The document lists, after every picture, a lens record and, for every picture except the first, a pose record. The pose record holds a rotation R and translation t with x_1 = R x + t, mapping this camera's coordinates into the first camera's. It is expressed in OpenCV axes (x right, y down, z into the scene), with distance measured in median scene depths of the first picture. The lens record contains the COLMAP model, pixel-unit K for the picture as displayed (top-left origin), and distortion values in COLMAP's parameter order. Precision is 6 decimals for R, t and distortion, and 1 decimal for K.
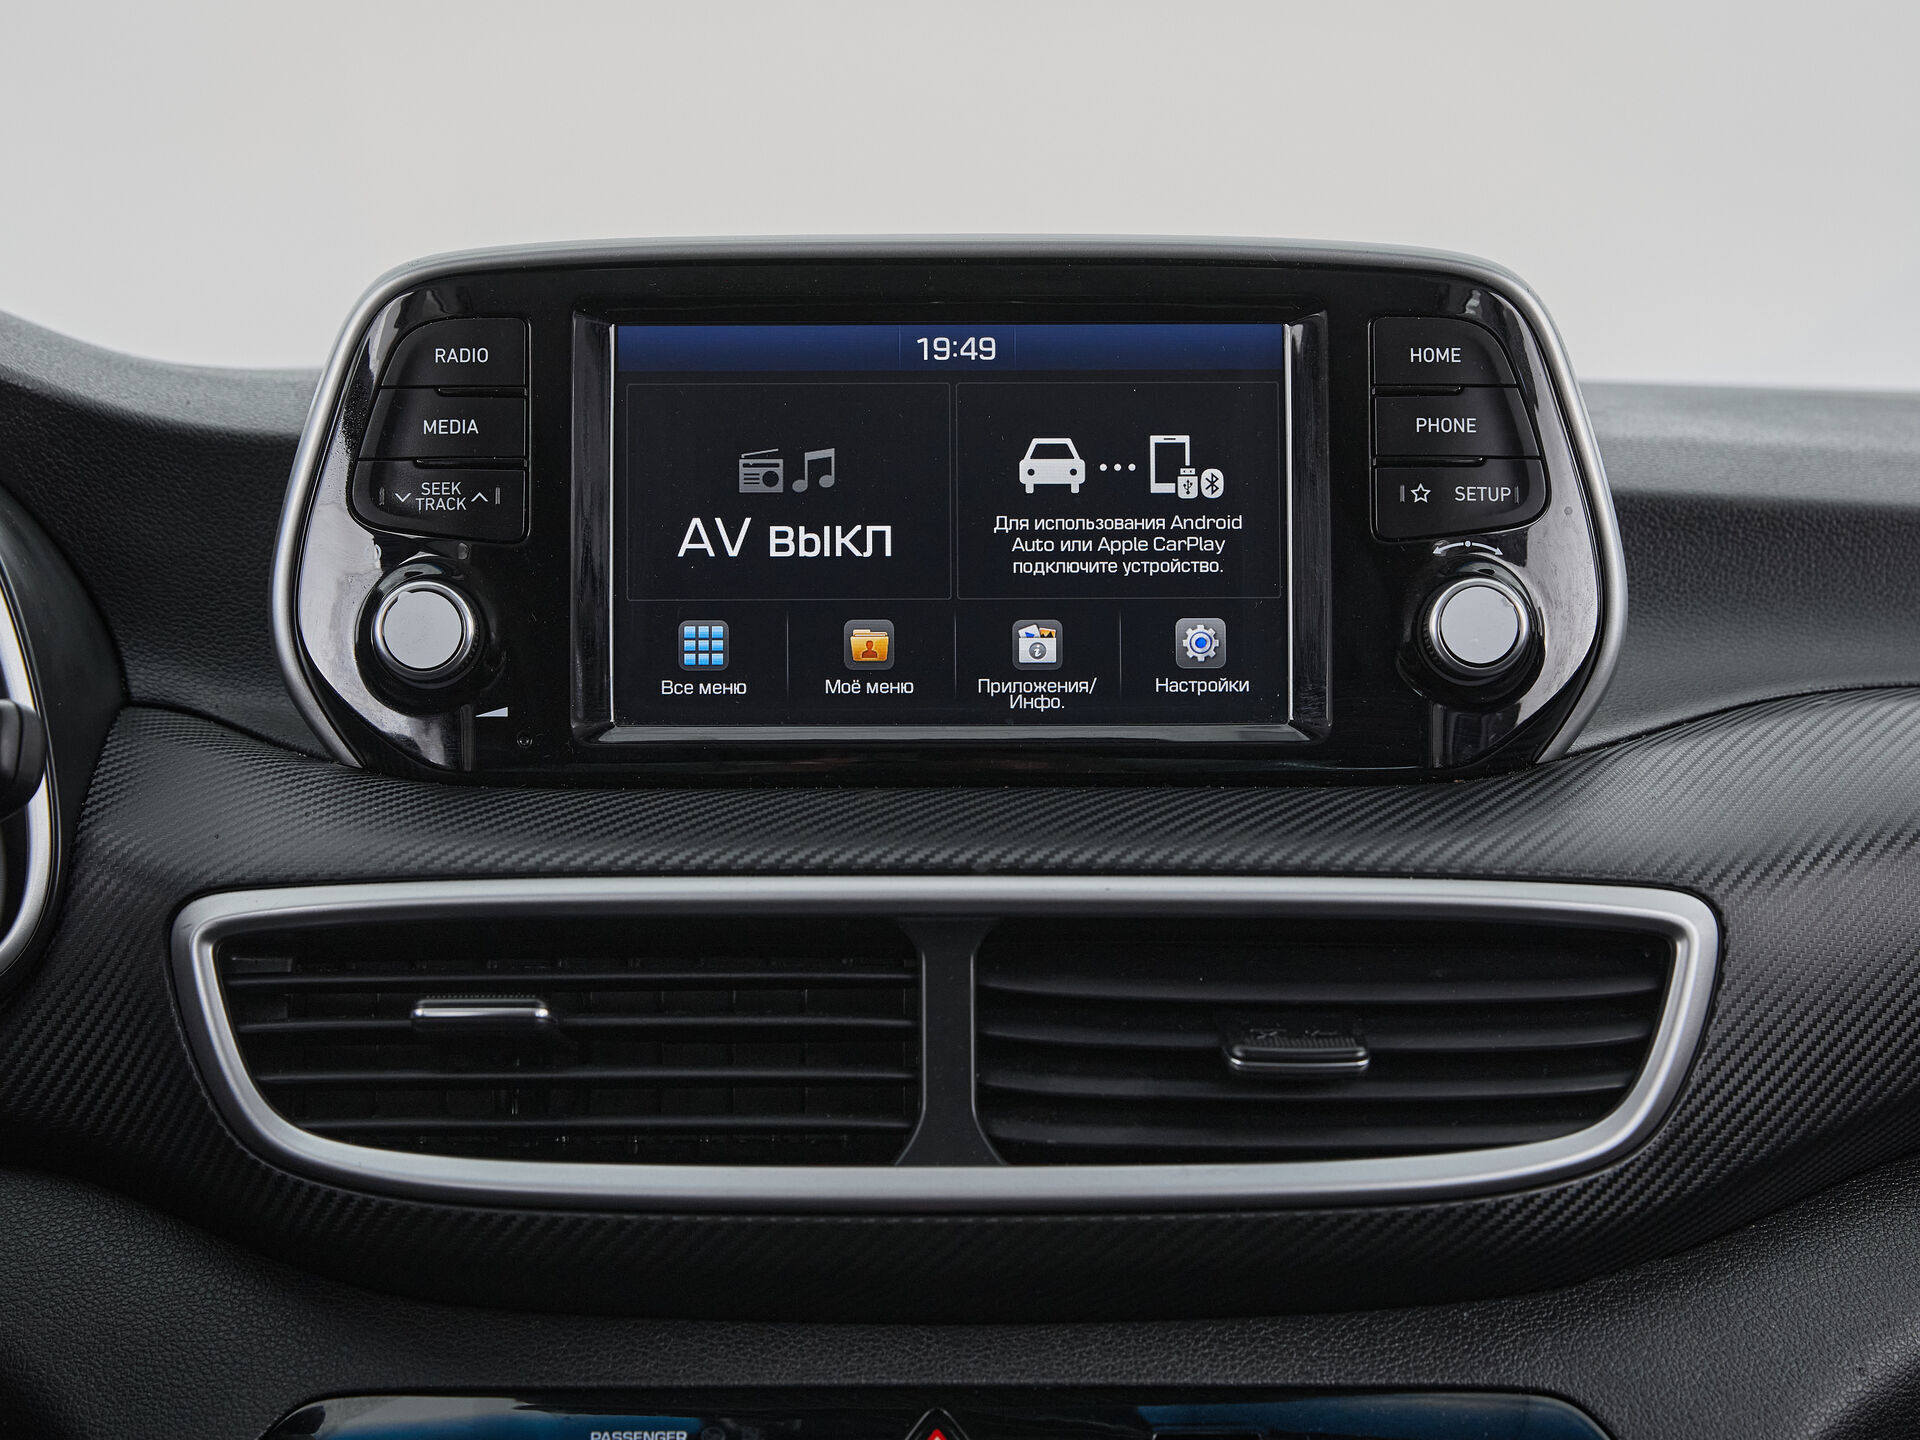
lens RADIAL K [[4064.6, 0, 957.6], [0, 4064.6, 707.4], [0, 0, 1]] dist [-0.055448, 0.000000]
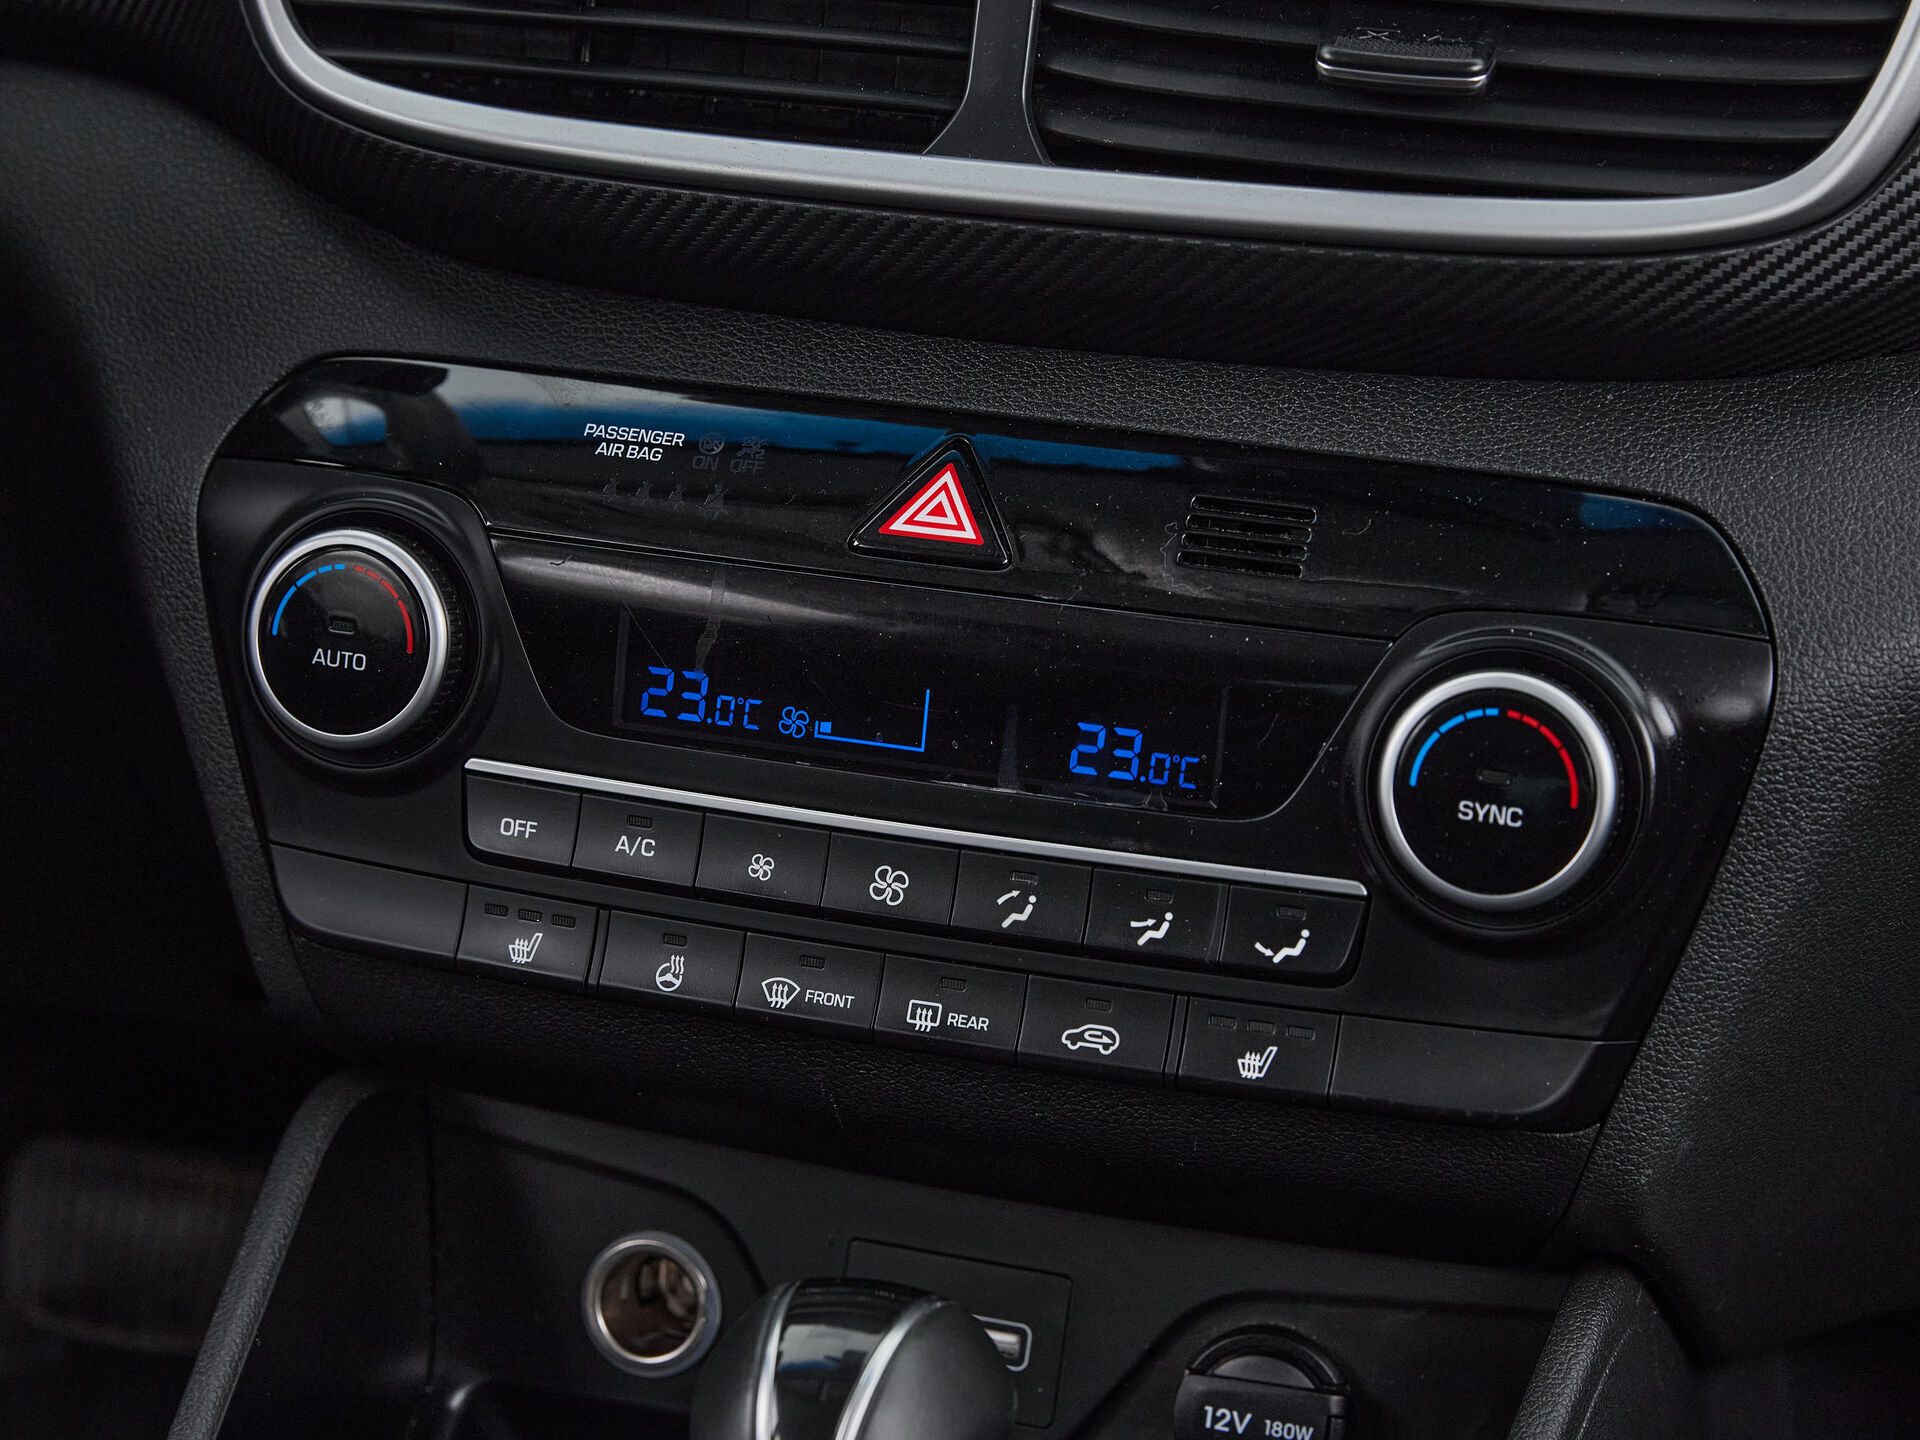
lens RADIAL K [[4064.6, 0, 974.8], [0, 4064.6, 709.6], [0, 0, 1]] dist [-0.055448, 0.000000]
pose [[0.945839, 0.128655, -0.298054, 0.255129], [-0.050696, 0.965391, 0.255833, 0.006288], [0.320653, -0.226866, 0.919627, 0.183403]]
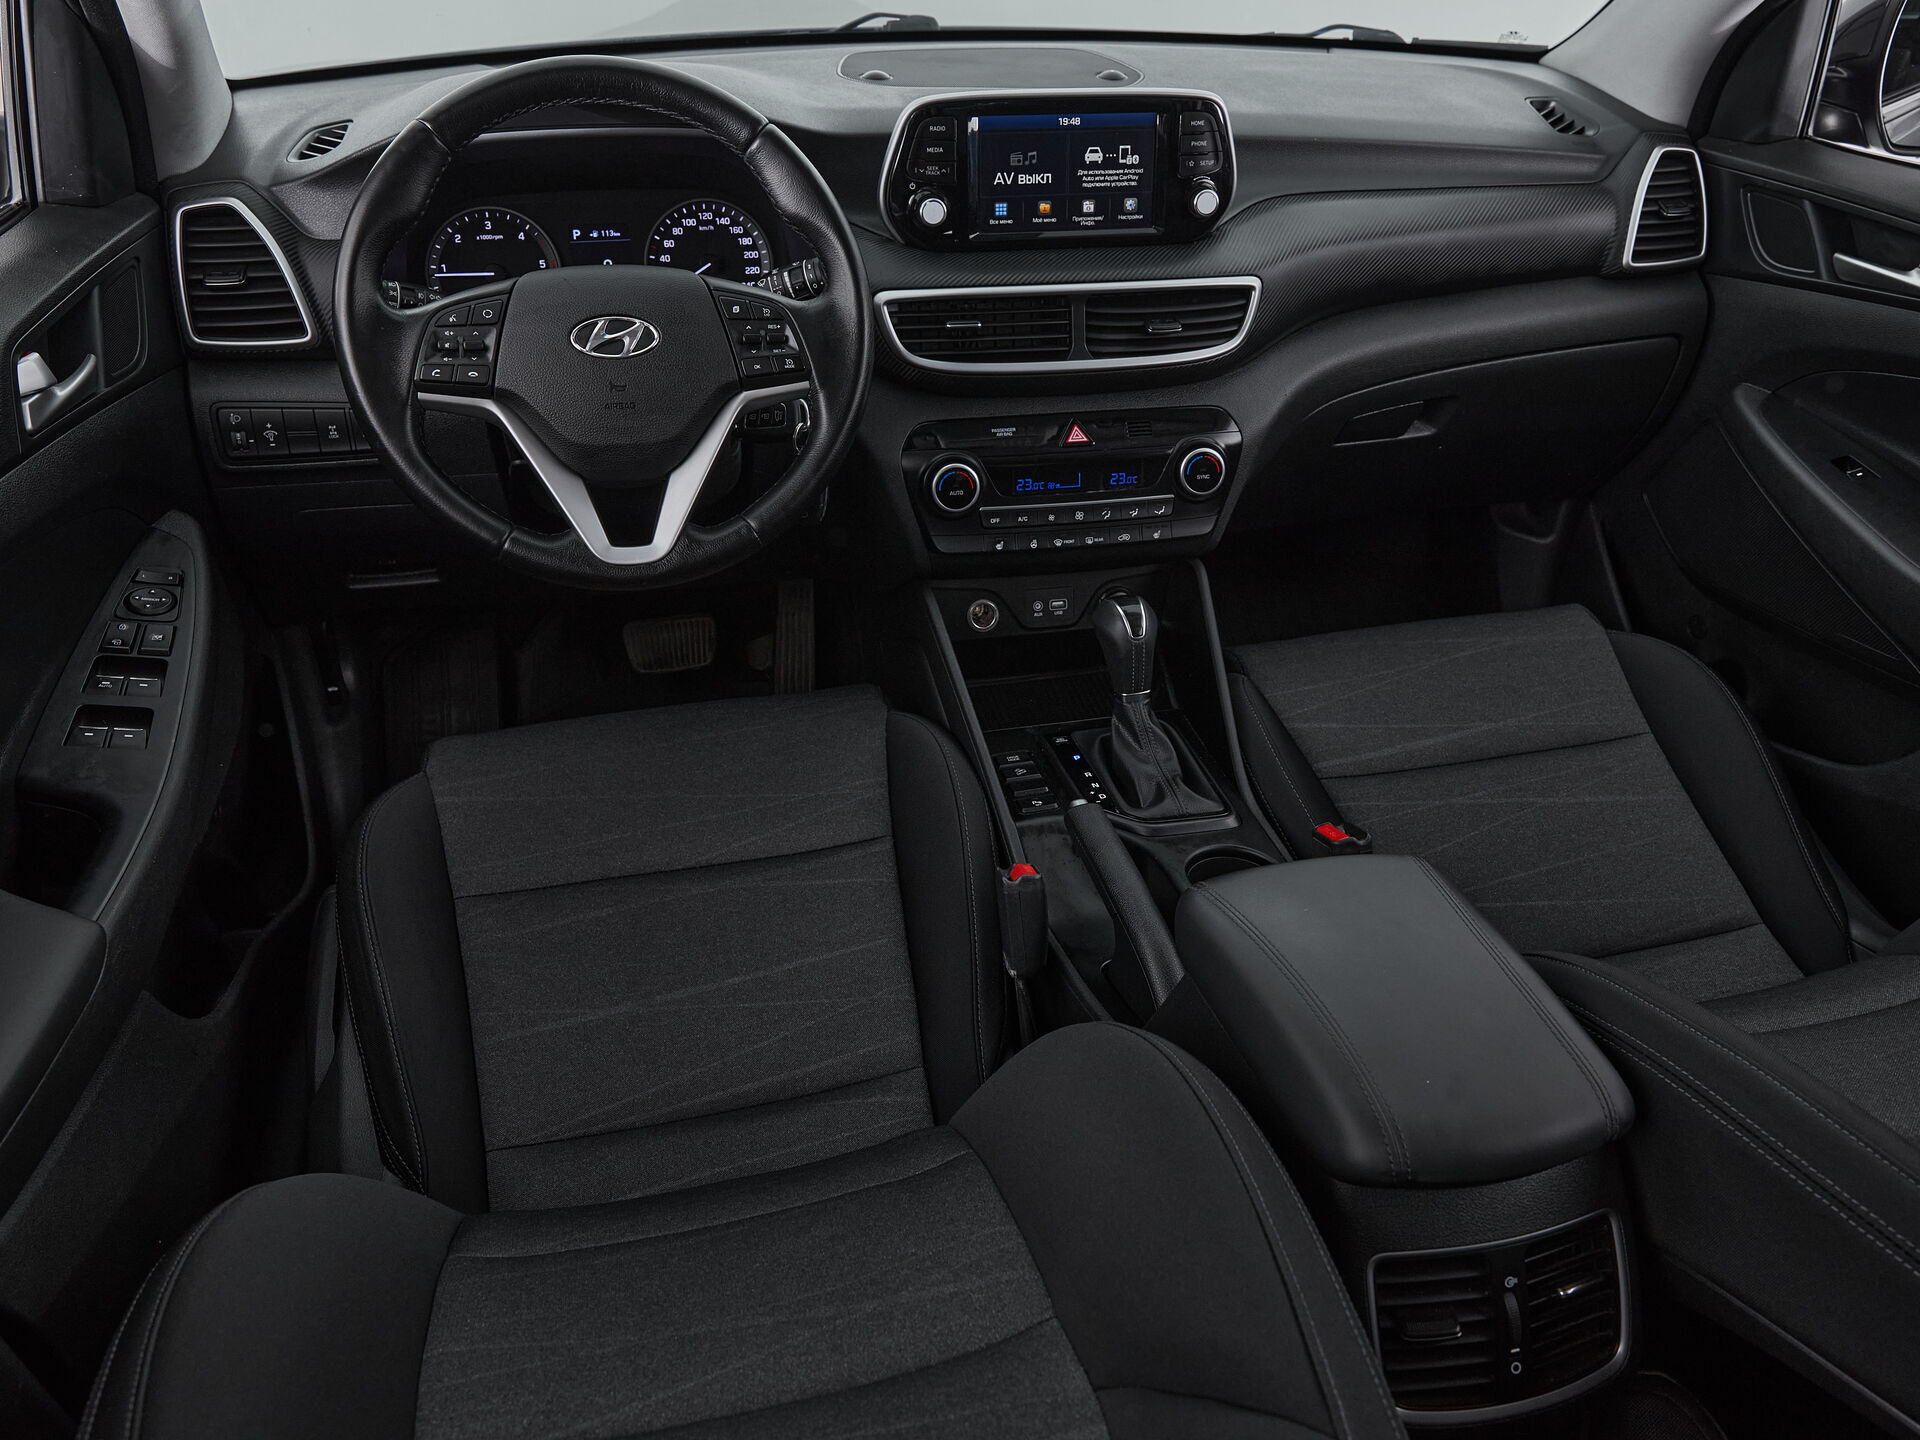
lens RADIAL K [[1455.3, 0, 974.3], [0, 1455.3, 703.4], [0, 0, 1]] dist [-0.007921, 0.004093]
pose [[0.981814, -0.084779, 0.169864, -0.362258], [-0.008152, 0.875097, 0.483880, -0.271862], [-0.189670, -0.476464, 0.858491, -0.354063]]
